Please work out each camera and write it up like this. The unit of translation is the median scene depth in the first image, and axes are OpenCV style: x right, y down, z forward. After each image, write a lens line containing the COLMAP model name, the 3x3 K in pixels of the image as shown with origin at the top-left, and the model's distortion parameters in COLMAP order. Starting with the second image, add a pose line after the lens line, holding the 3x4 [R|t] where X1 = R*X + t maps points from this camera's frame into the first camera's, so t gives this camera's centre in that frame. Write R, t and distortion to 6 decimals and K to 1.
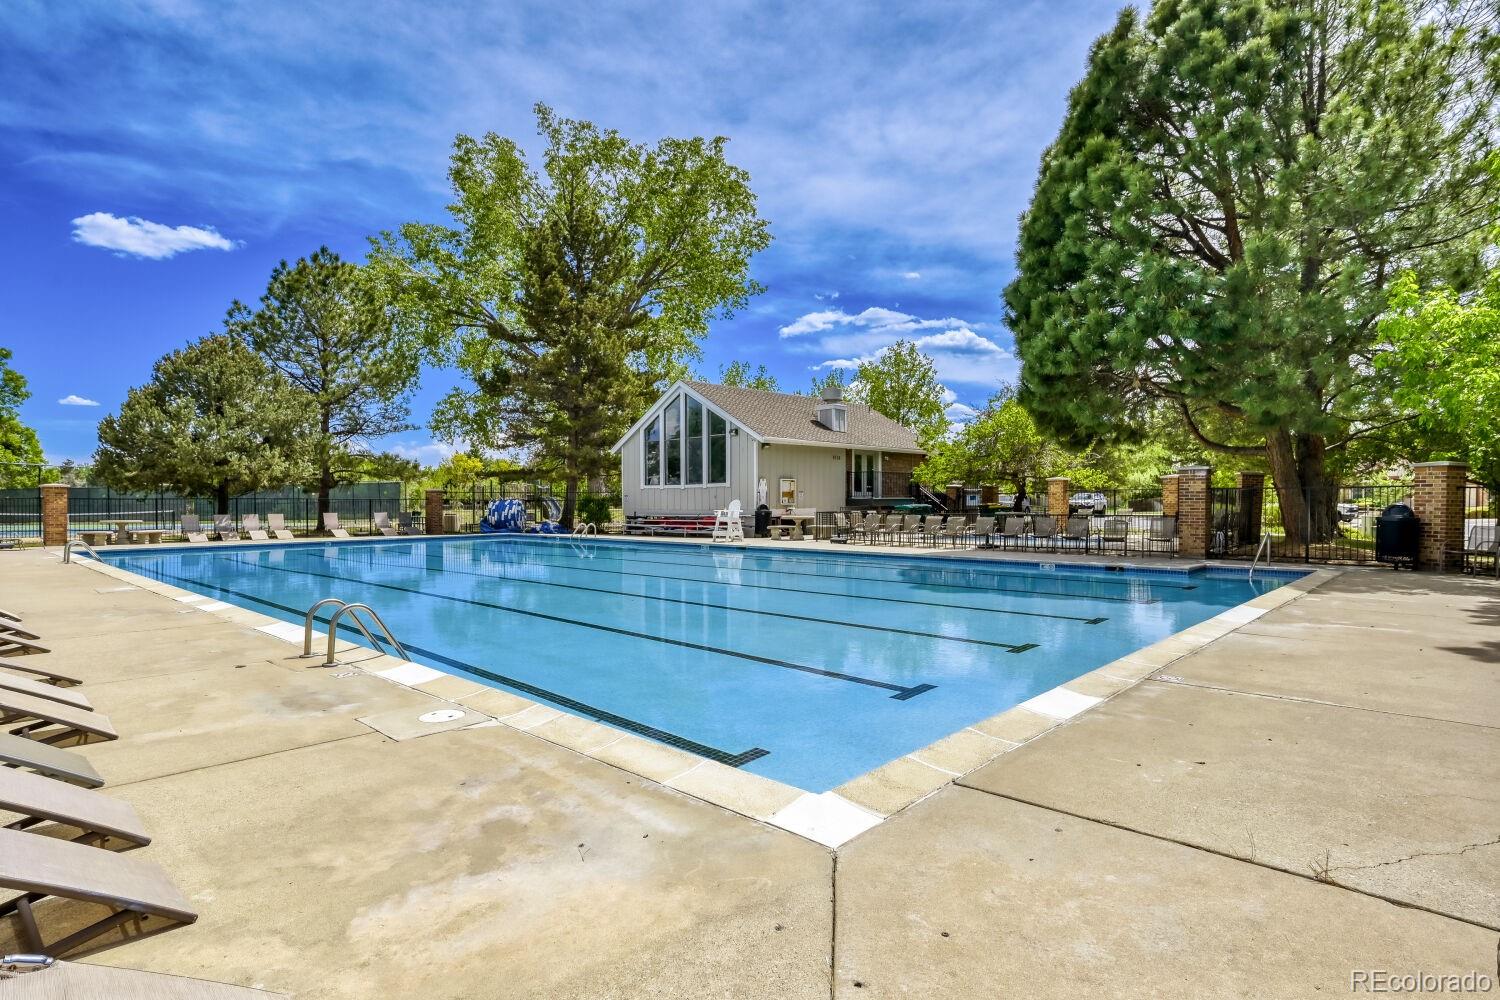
lens RADIAL K [[778.9, 0, 751.8], [0, 778.9, 502.0], [0, 0, 1]] dist [0.001332, 0.000059]
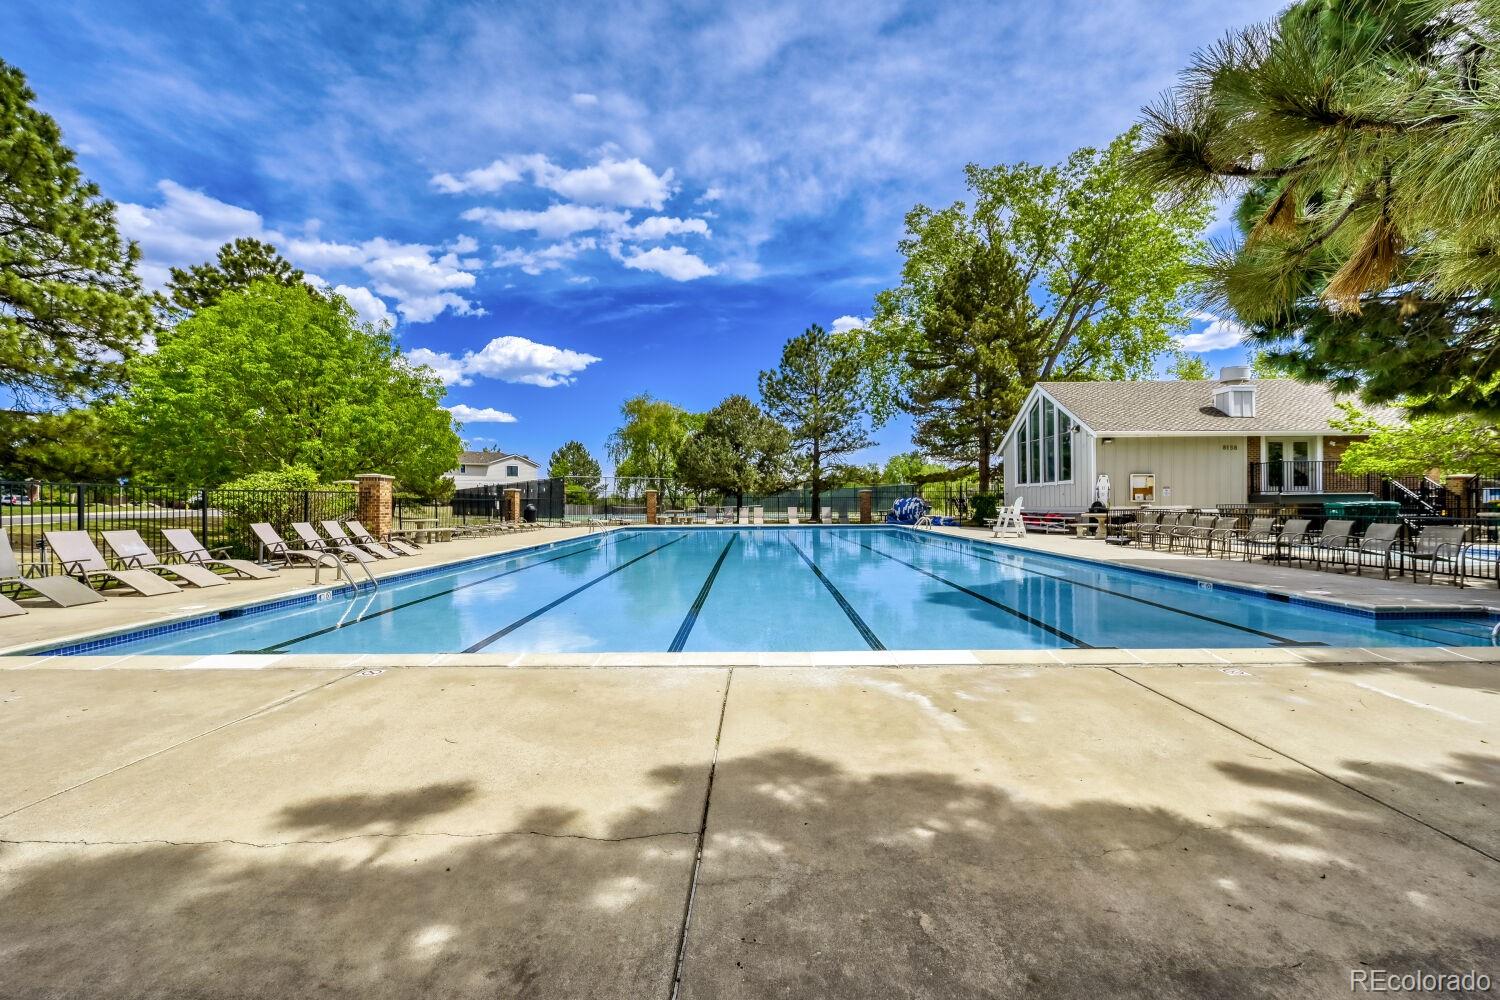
lens RADIAL K [[646.4, 0, 749.3], [0, 646.4, 496.4], [0, 0, 1]] dist [0.000752, 0.000003]
pose [[0.670198, -0.006152, -0.742157, 0.277552], [0.000747, 0.999971, -0.007614, 0.002437], [0.742182, 0.004548, 0.670183, 0.115305]]
